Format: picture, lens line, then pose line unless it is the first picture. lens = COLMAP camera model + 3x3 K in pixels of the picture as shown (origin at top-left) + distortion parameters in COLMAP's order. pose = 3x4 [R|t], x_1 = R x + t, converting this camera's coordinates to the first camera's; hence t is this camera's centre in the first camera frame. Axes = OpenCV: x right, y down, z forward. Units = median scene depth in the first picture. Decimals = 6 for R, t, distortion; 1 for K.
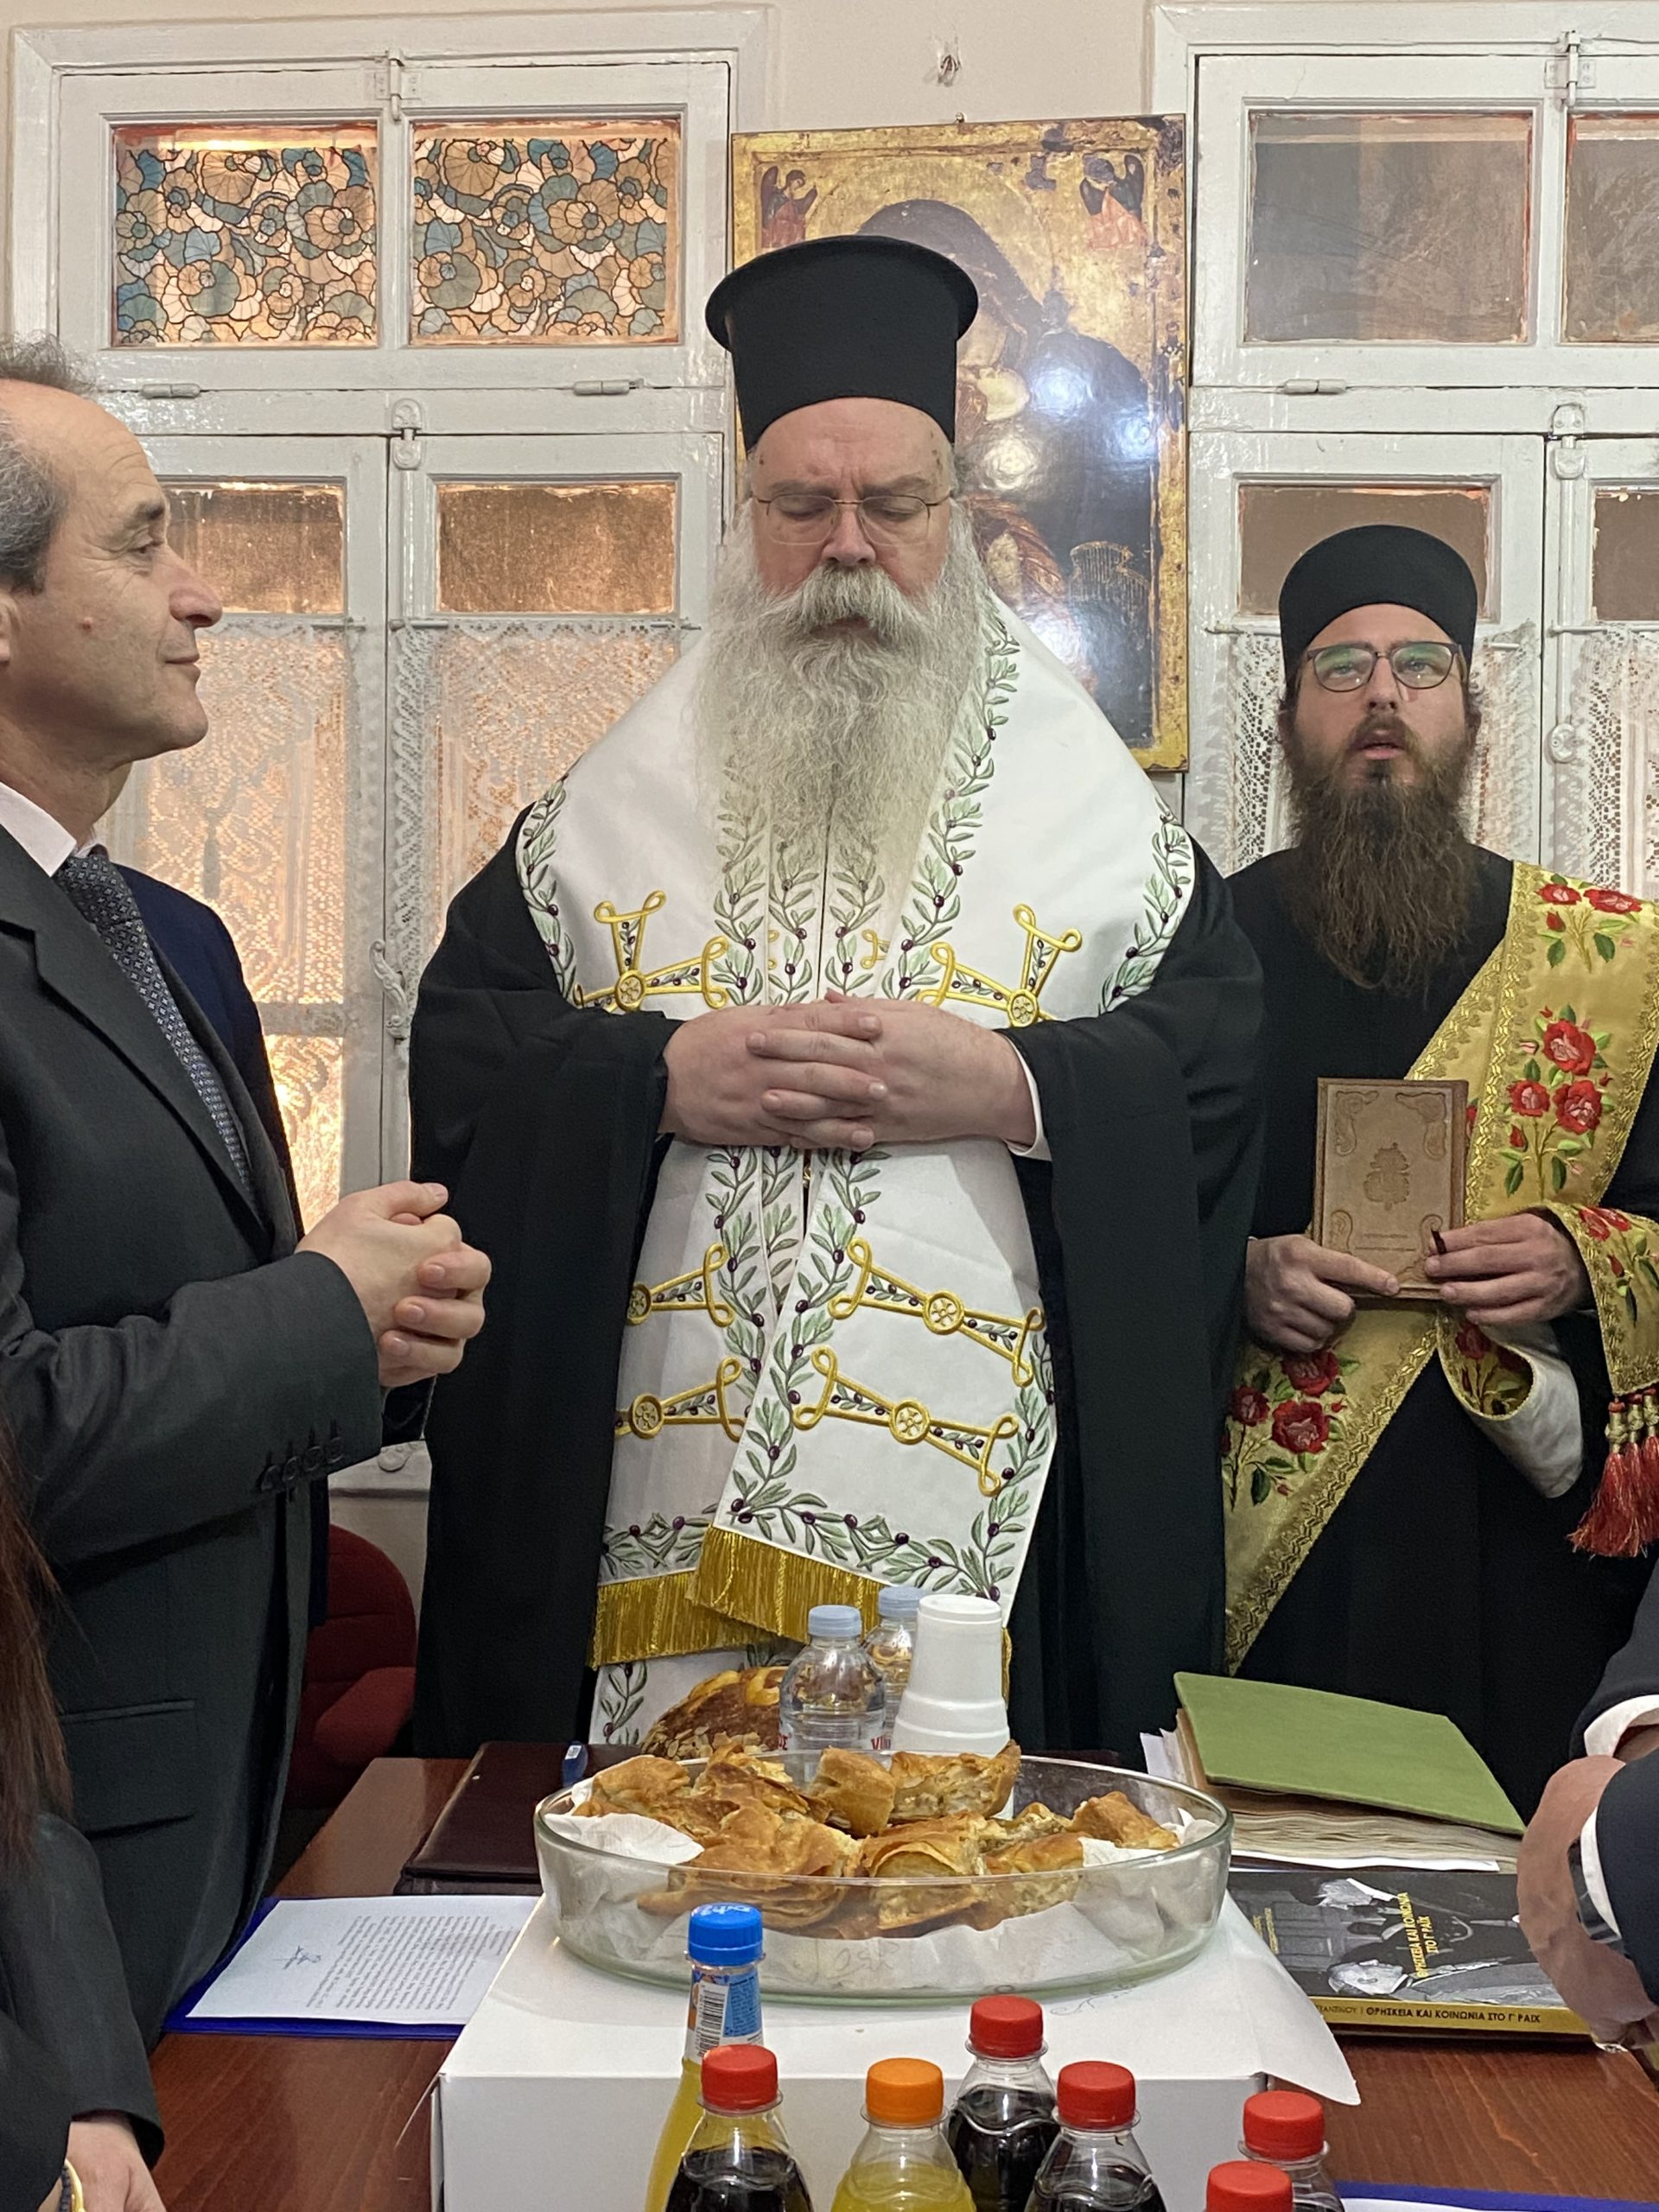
lens RADIAL K [[2826.9, 0, 859.9], [0, 2826.9, 1104.2], [0, 0, 1]] dist [0.156553, -0.498850]
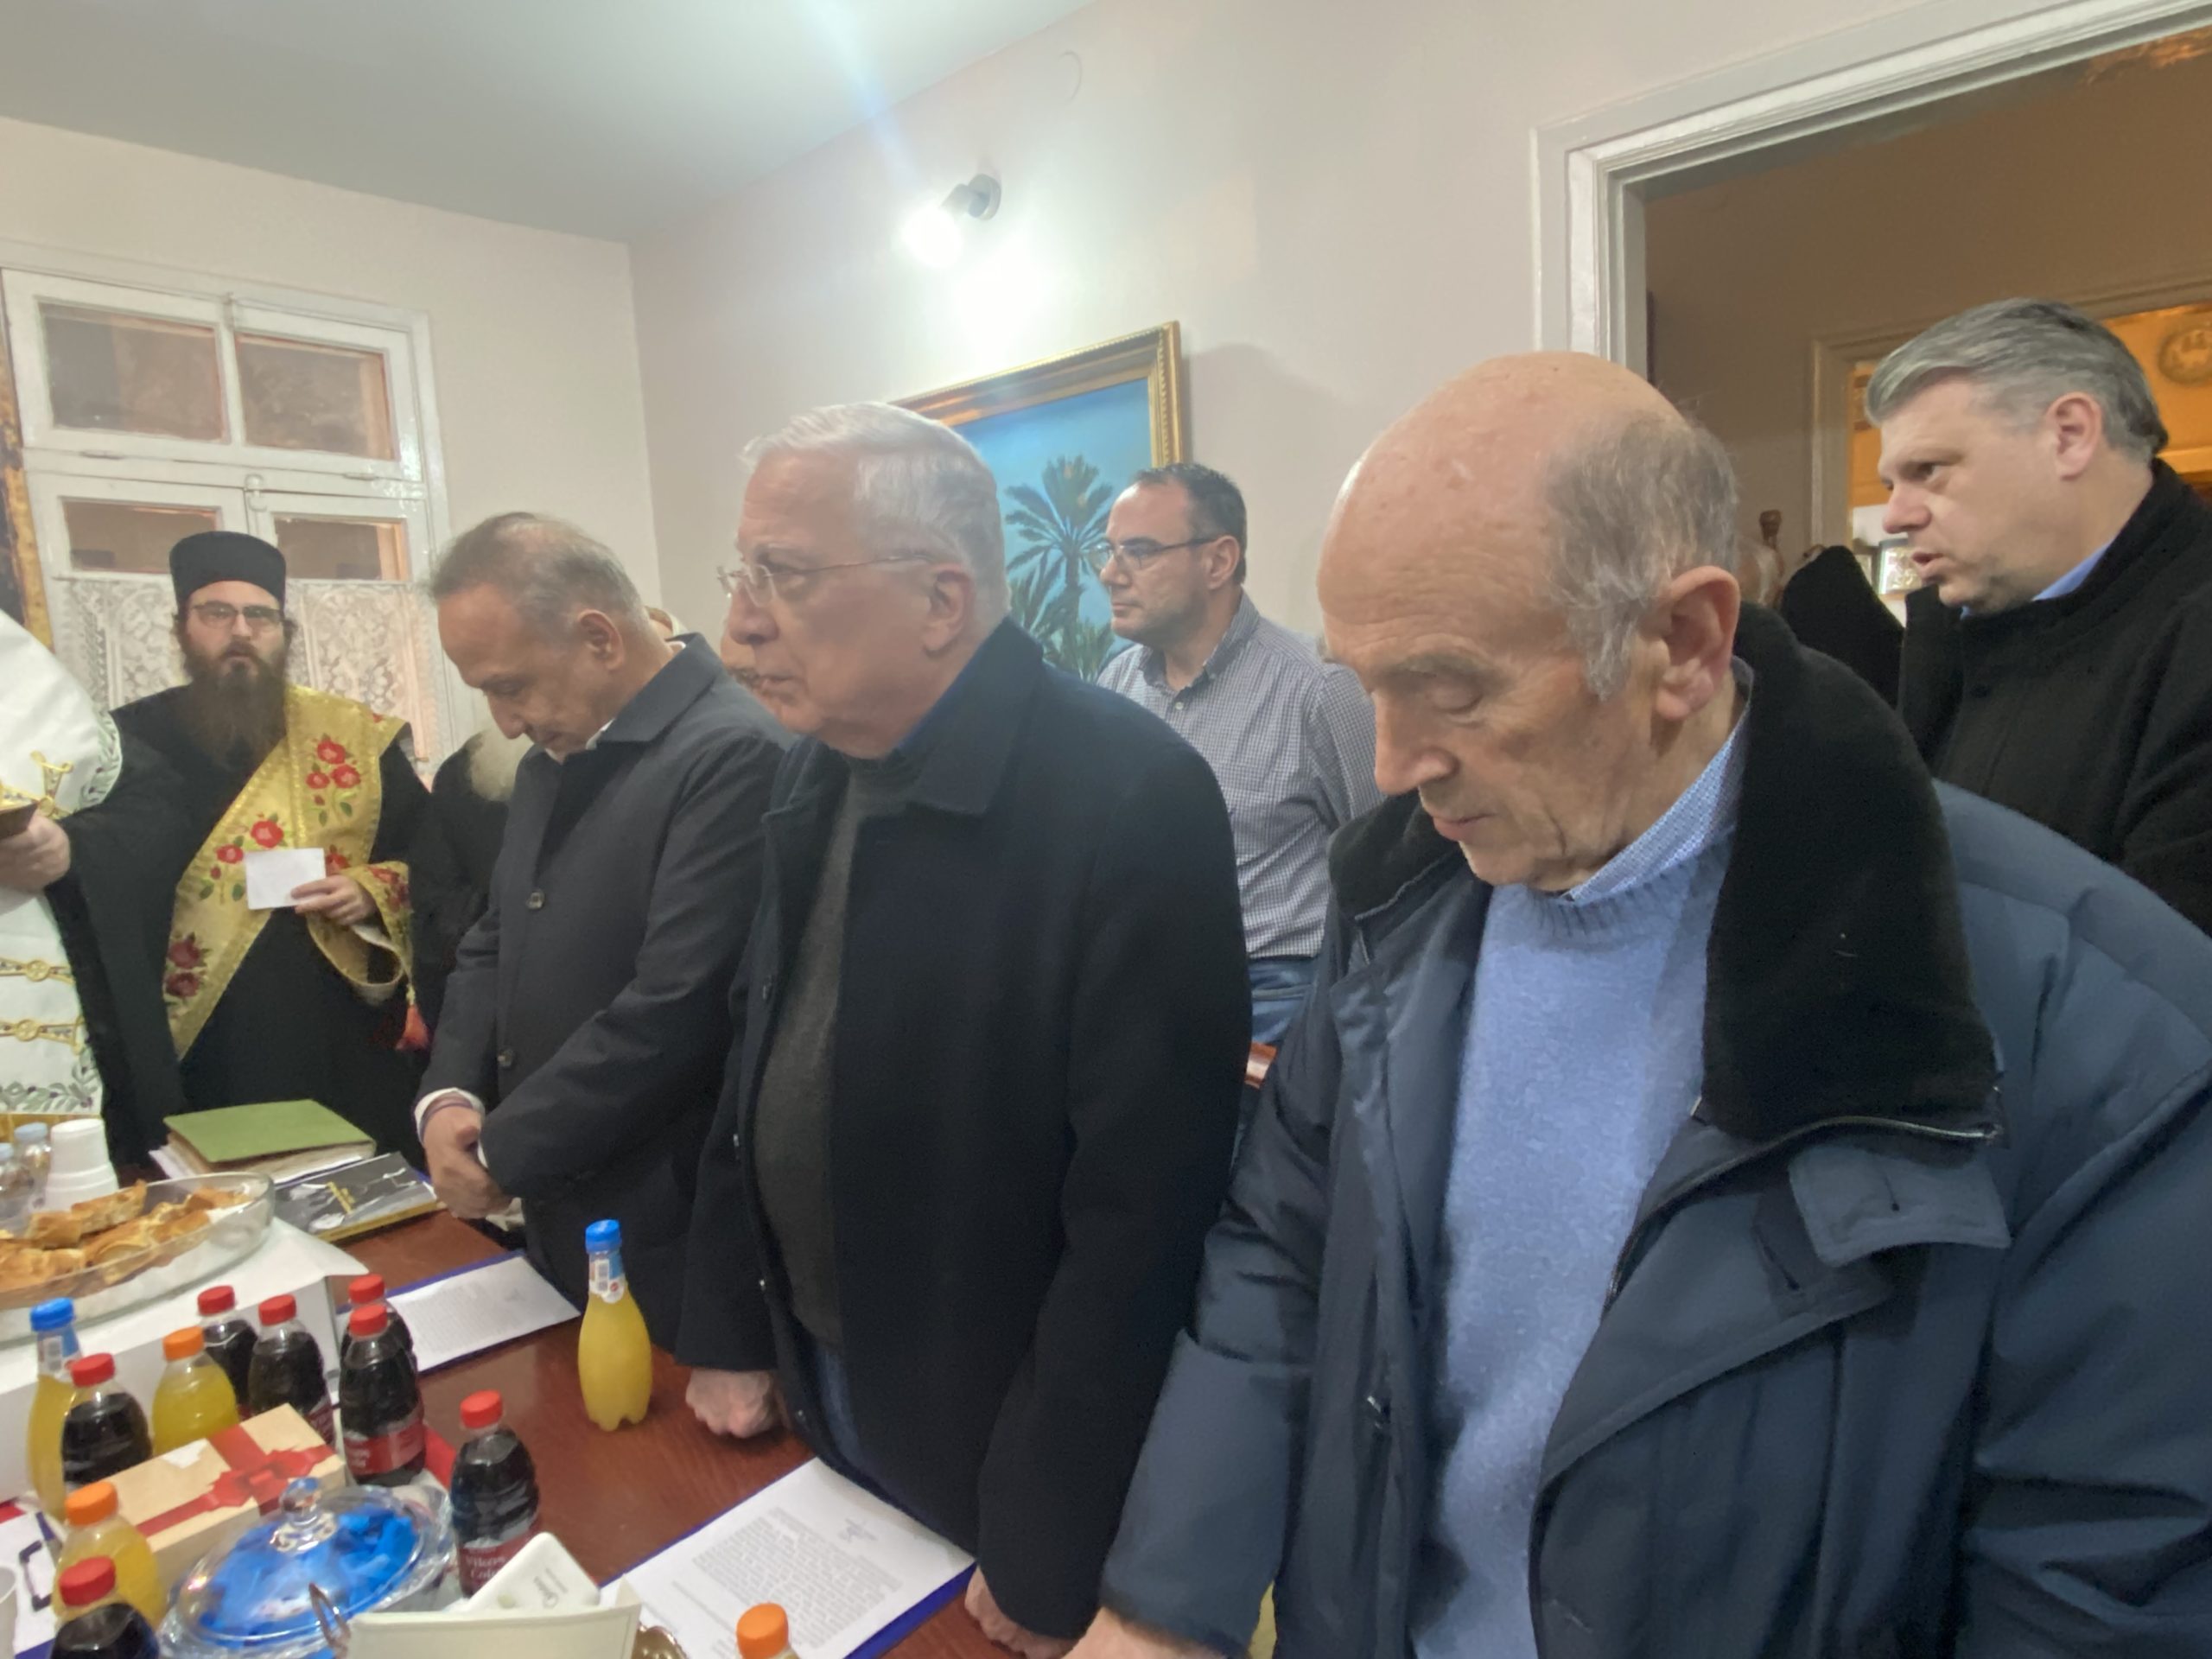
lens RADIAL K [[1248.5, 0, 1128.7], [0, 1248.5, 831.2], [0, 0, 1]] dist [0.018771, -0.023925]
pose [[0.631294, -0.133642, 0.763942, -0.150024], [0.062536, 0.990605, 0.121616, -0.098834], [-0.773018, -0.029002, 0.633721, -0.159945]]
